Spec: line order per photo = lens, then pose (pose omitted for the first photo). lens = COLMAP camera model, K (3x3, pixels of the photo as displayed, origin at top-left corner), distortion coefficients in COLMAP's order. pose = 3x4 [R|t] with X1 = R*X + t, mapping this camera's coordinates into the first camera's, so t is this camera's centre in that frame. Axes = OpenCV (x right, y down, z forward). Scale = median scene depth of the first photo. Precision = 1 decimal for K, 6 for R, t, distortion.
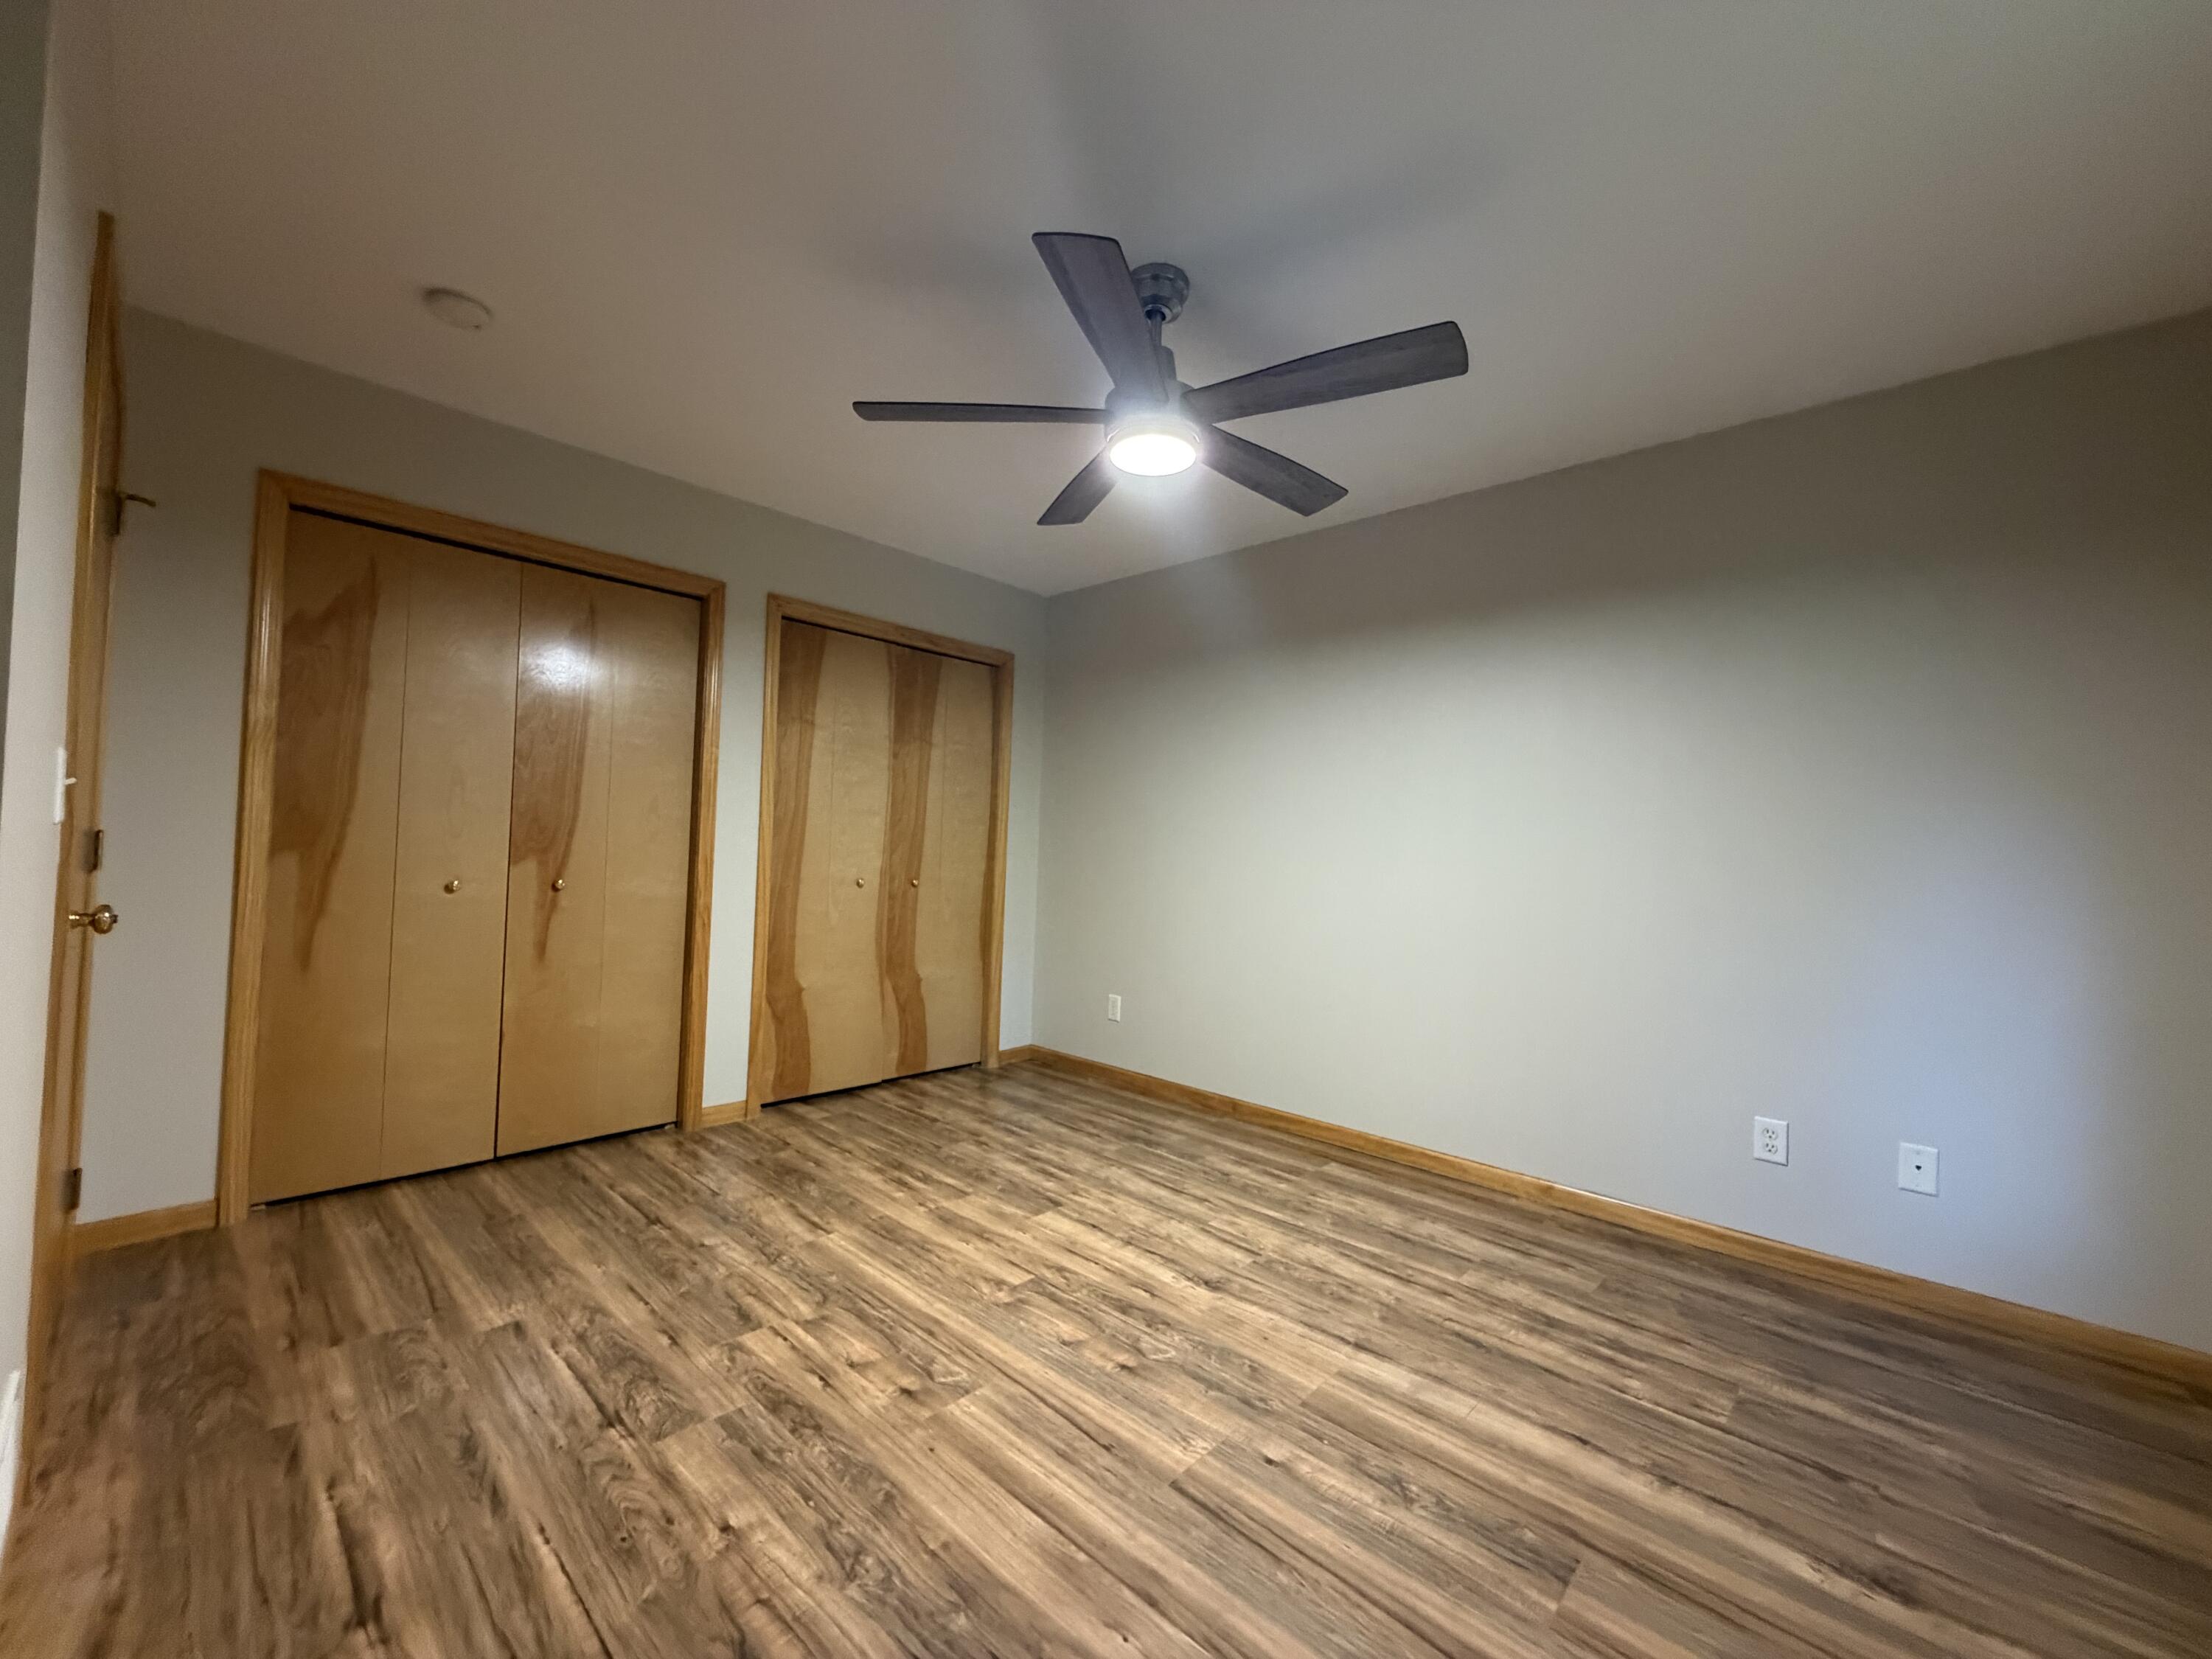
lens RADIAL K [[883.2, 0, 1097.6], [0, 883.2, 834.5], [0, 0, 1]] dist [0.000656, 0.000645]
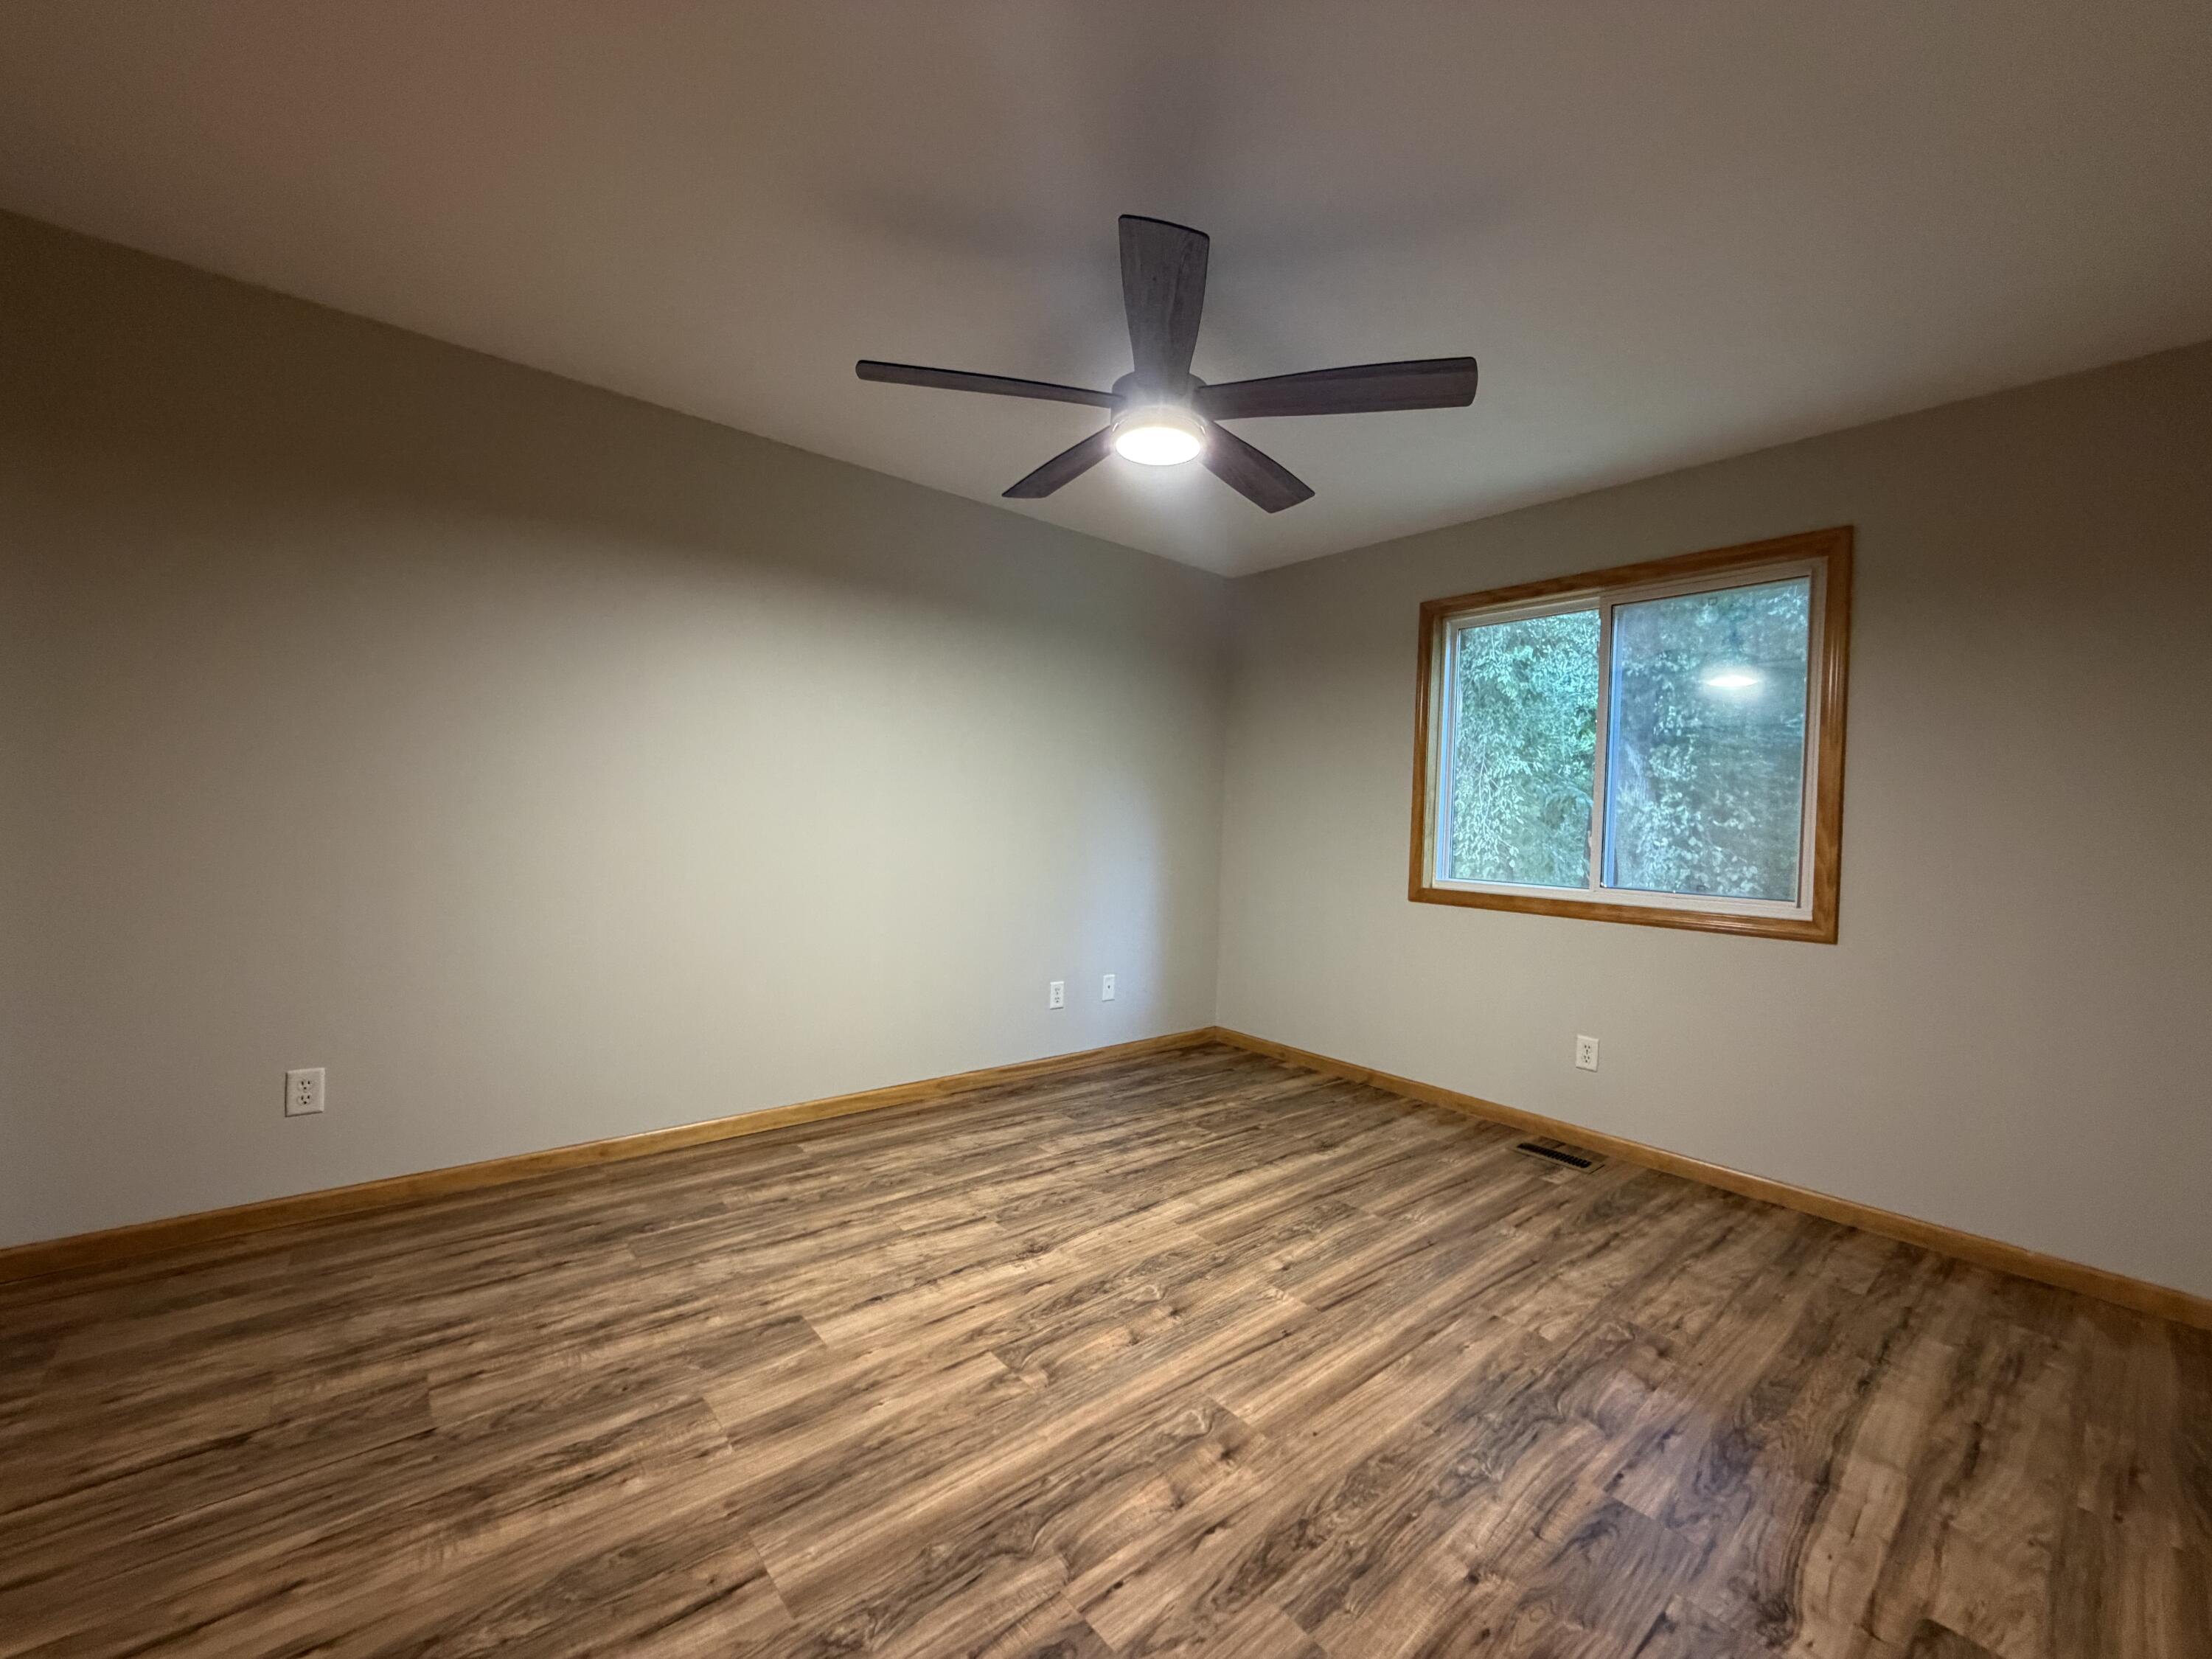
lens RADIAL K [[883.2, 0, 1097.6], [0, 883.2, 834.5], [0, 0, 1]] dist [0.000656, 0.000645]
pose [[0.117546, -0.050553, 0.991780, -0.930208], [-0.048442, 0.997223, 0.056572, -0.040454], [-0.991885, -0.054694, 0.114770, 0.899943]]
